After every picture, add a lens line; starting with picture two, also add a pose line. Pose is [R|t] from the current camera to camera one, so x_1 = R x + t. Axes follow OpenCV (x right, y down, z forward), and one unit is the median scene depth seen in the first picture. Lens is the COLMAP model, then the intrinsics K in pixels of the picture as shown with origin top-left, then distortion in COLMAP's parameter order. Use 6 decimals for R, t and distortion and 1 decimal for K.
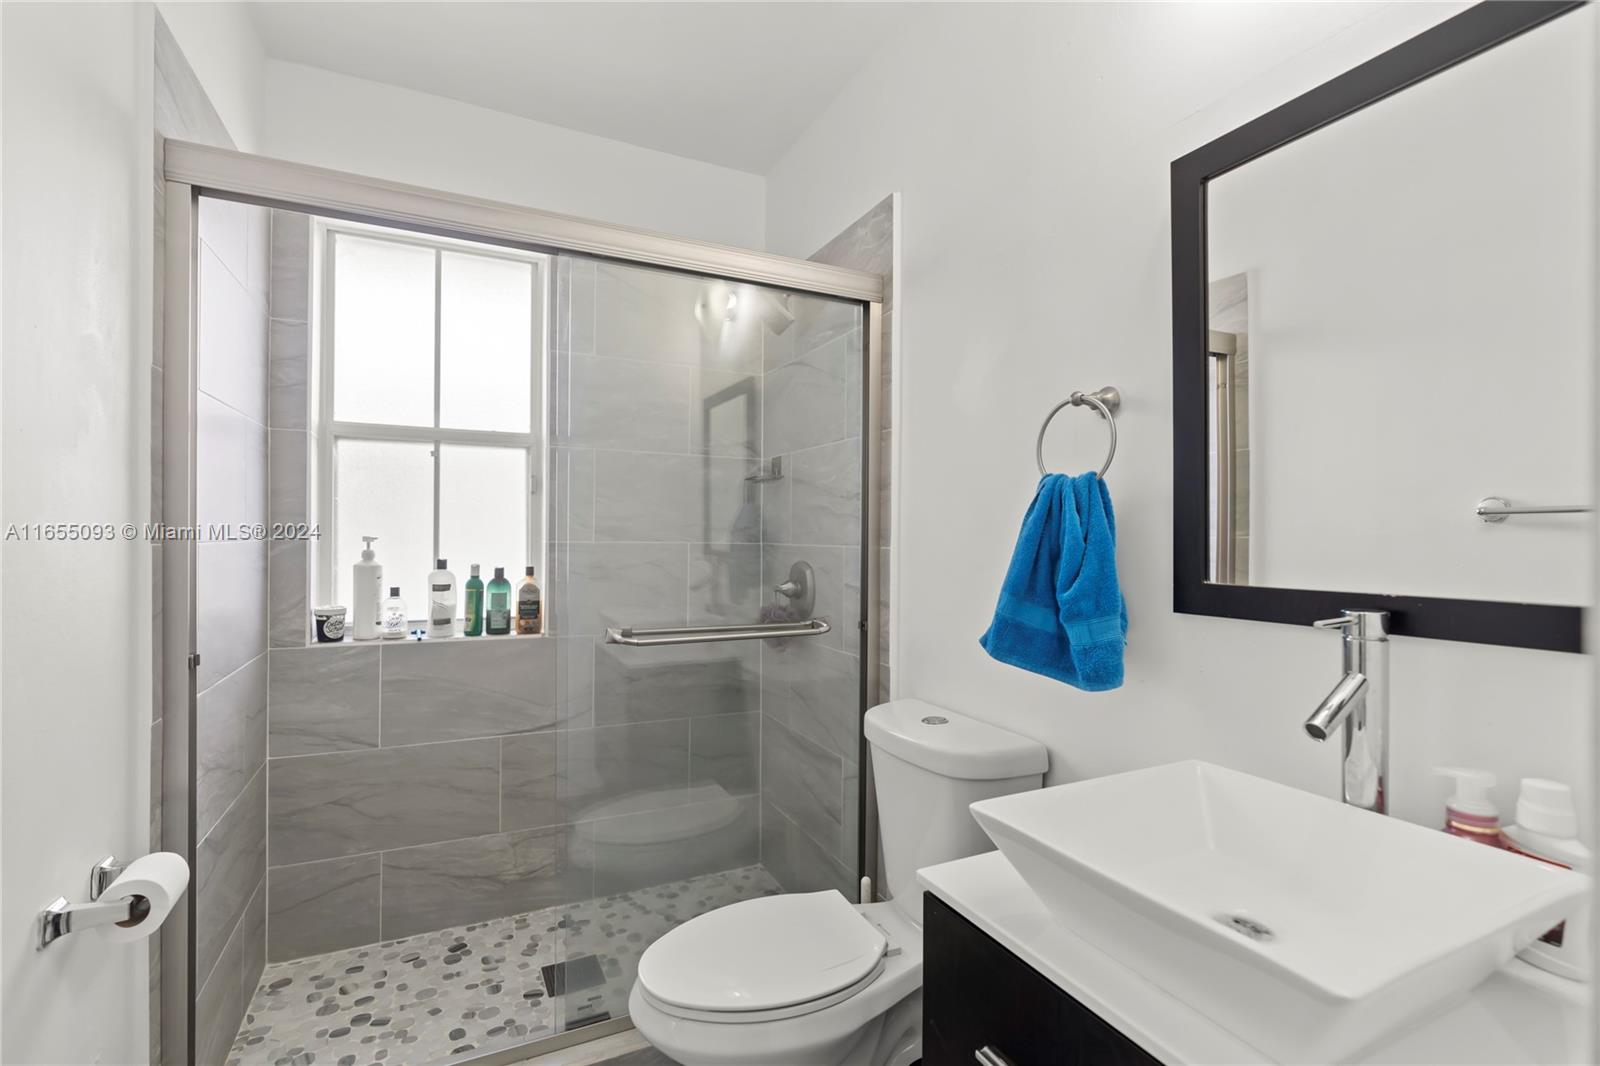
lens RADIAL K [[746.3, 0, 800.0], [0, 746.3, 533.0], [0, 0, 1]] dist [-0.000807, 0.000193]
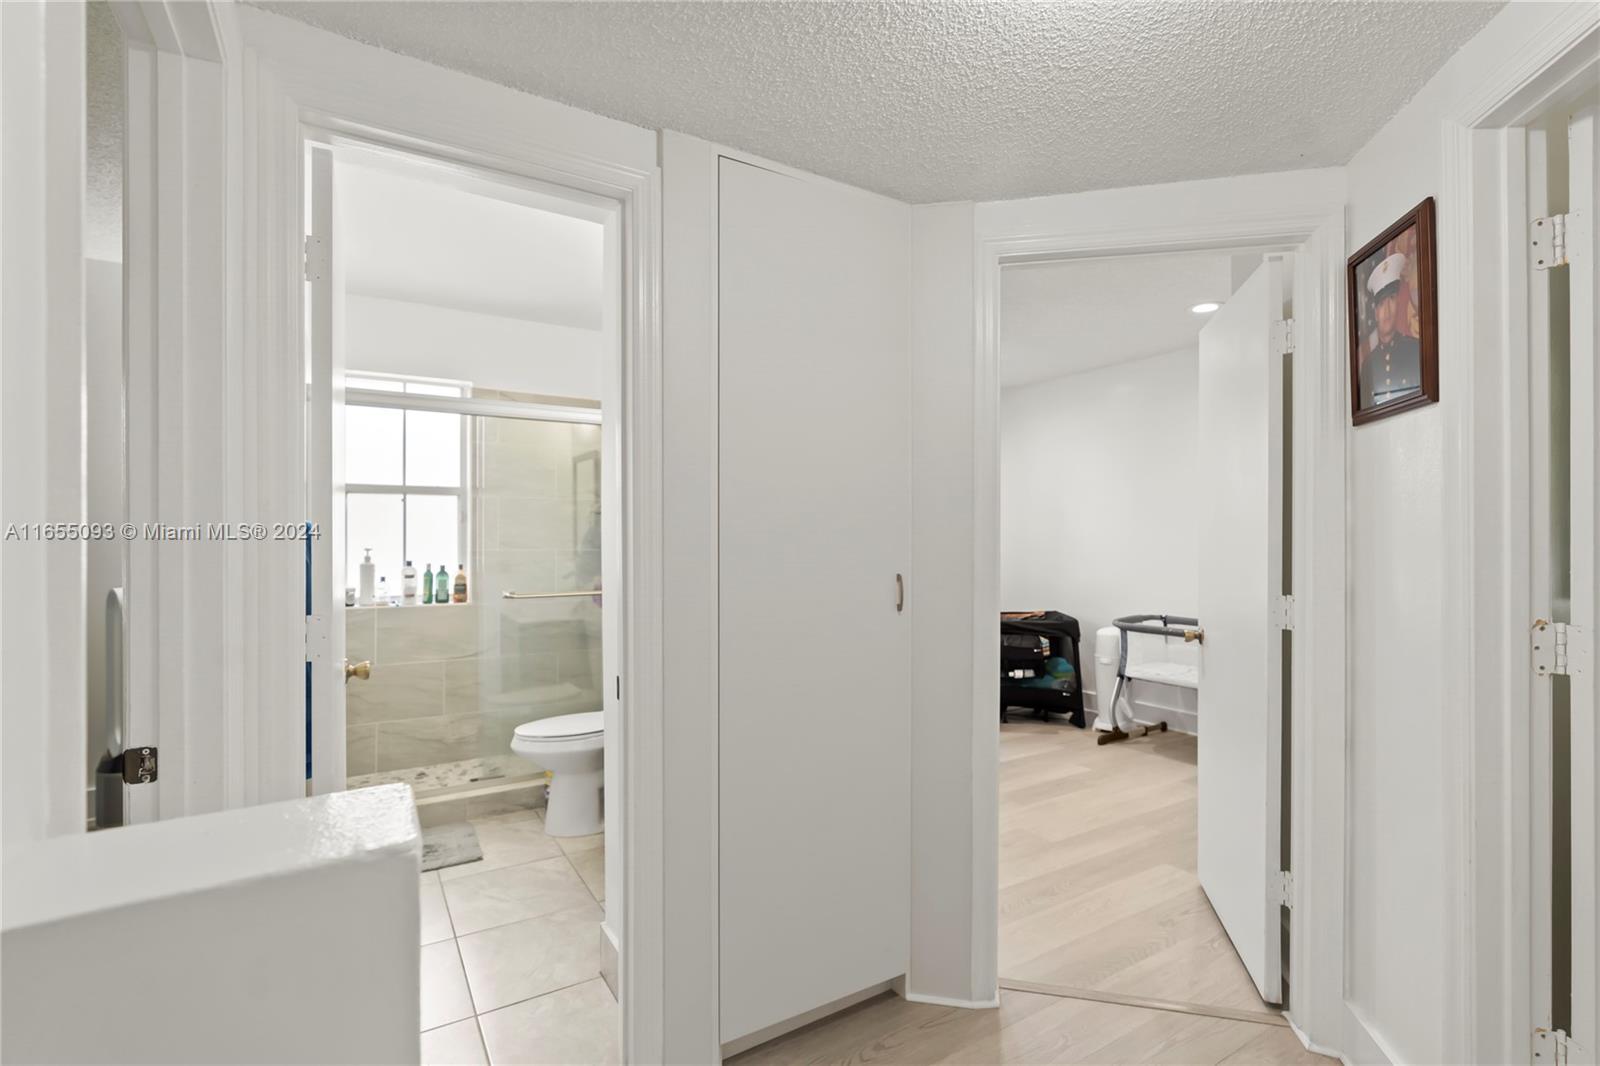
lens RADIAL K [[746.3, 0, 800.0], [0, 746.3, 533.0], [0, 0, 1]] dist [-0.000807, 0.000193]
pose [[0.995215, -0.005467, 0.097560, 0.267124], [0.005530, 0.999985, -0.000379, -0.024196], [-0.097557, 0.000917, 0.995230, -0.842220]]
